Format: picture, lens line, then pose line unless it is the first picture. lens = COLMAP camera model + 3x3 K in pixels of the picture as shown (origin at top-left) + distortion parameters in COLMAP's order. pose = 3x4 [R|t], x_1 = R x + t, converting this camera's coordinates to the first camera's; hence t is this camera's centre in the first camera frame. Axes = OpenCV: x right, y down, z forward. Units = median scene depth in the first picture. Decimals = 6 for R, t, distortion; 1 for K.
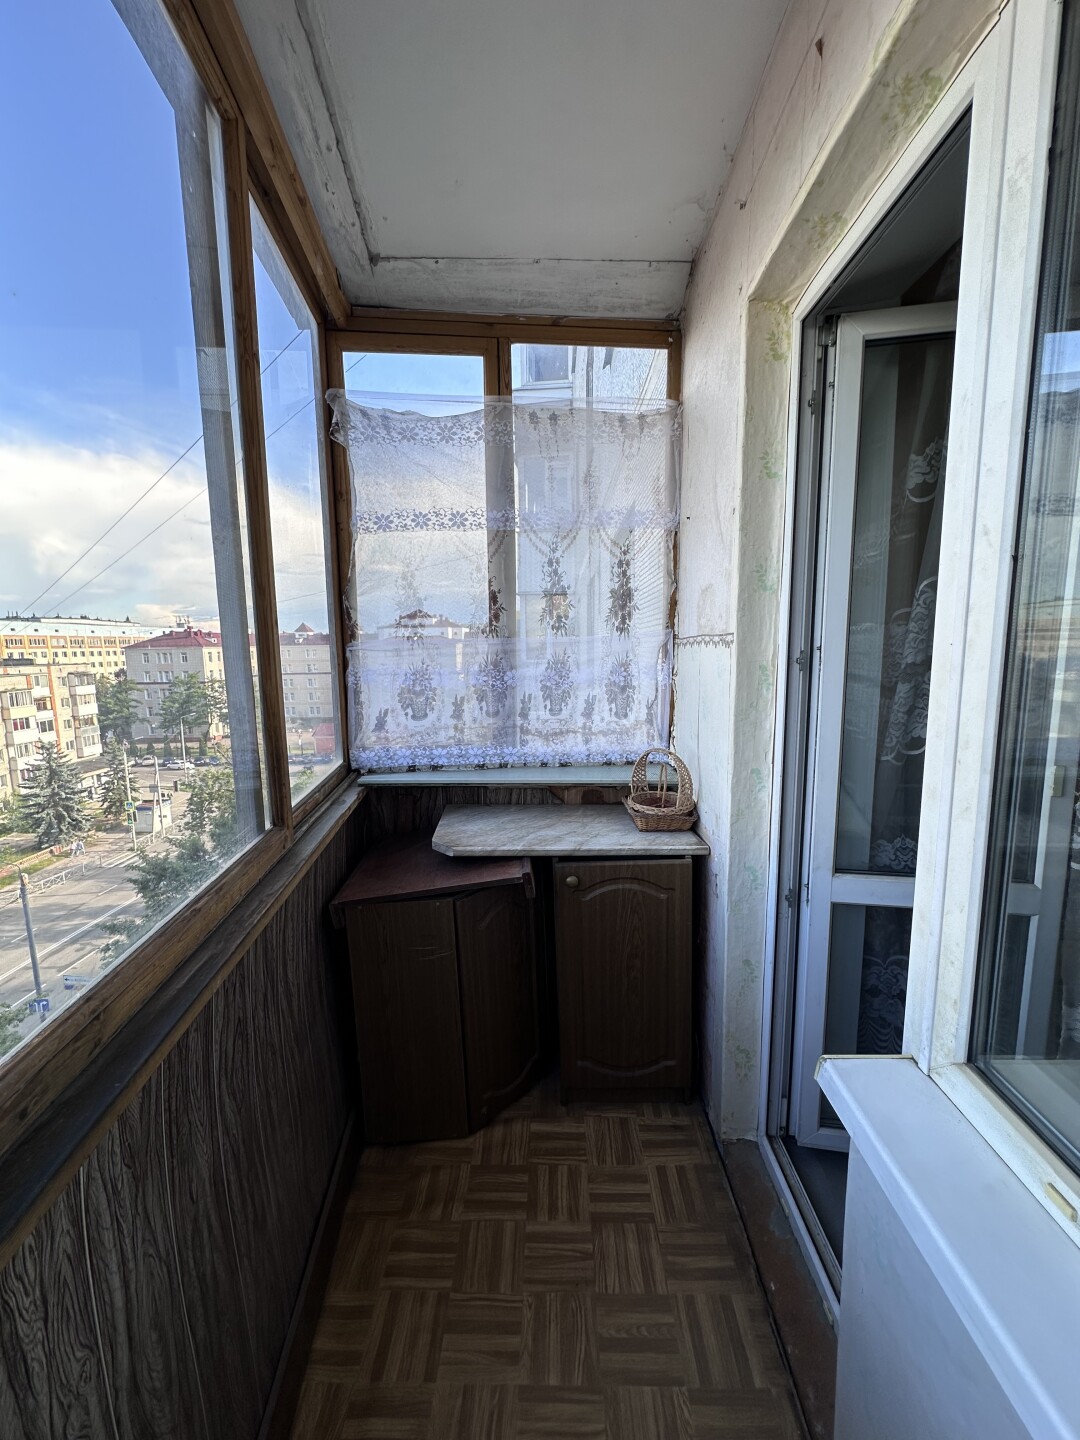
lens RADIAL K [[576.3, 0, 540.6], [0, 576.3, 721.7], [0, 0, 1]] dist [0.000551, 0.000080]
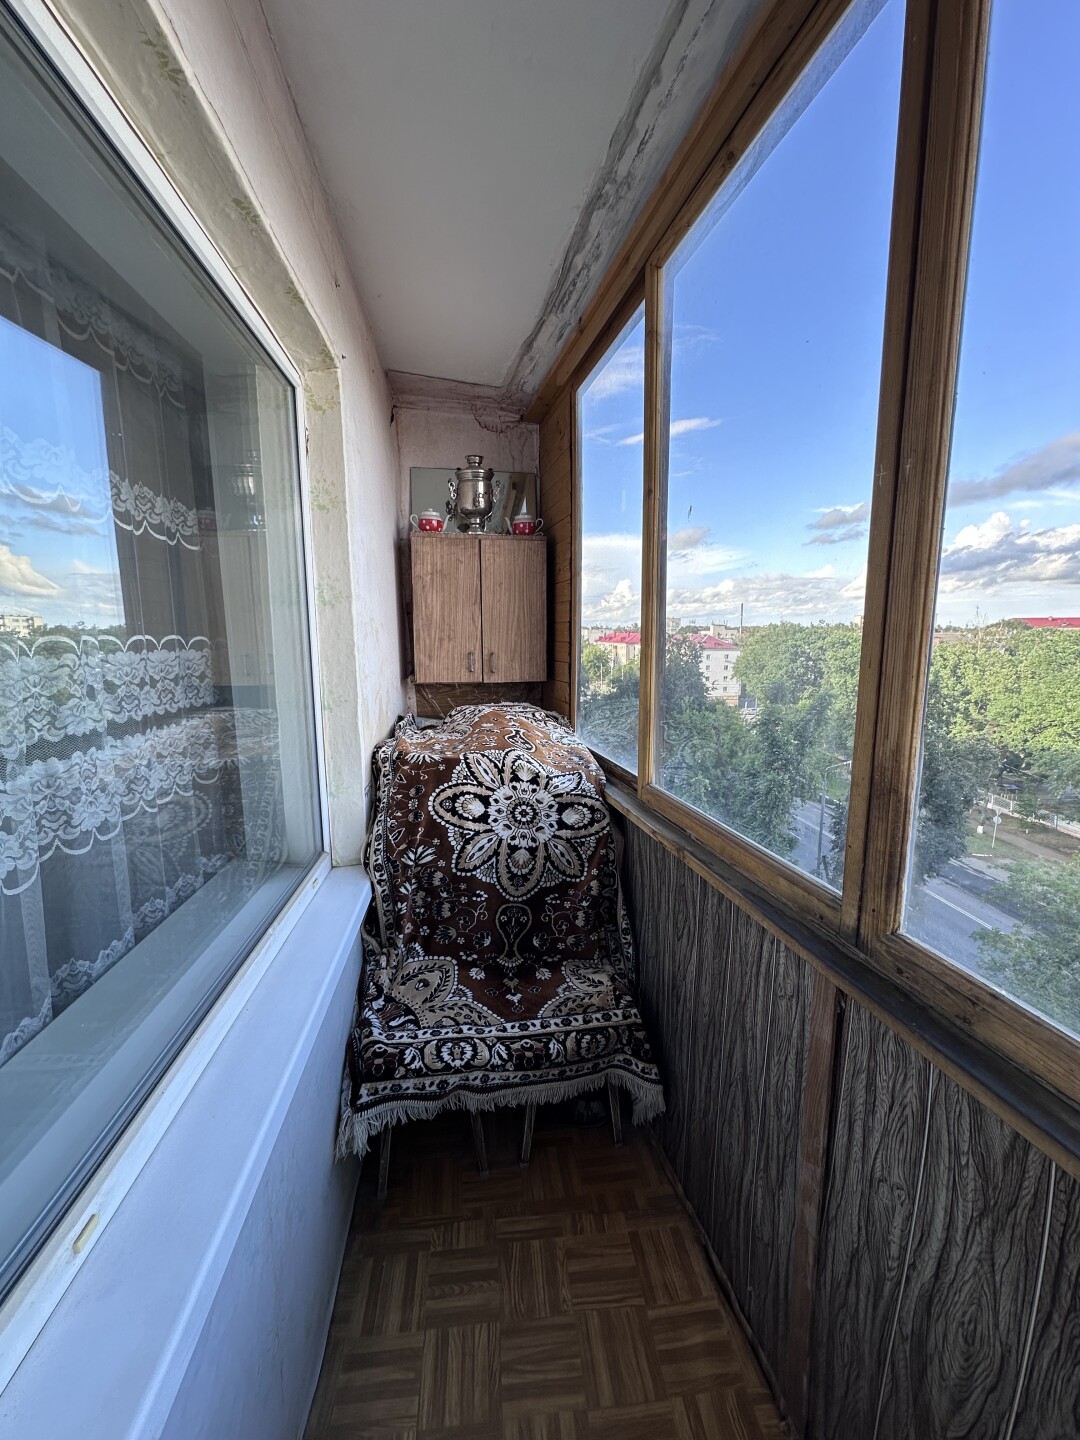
lens RADIAL K [[576.3, 0, 540.3], [0, 576.3, 718.8], [0, 0, 1]] dist [0.000551, 0.000080]
pose [[-0.992107, 0.033224, -0.120909, 0.124788], [-0.001070, 0.961982, 0.273111, -0.293884], [0.125386, 0.271085, -0.954354, 1.861968]]
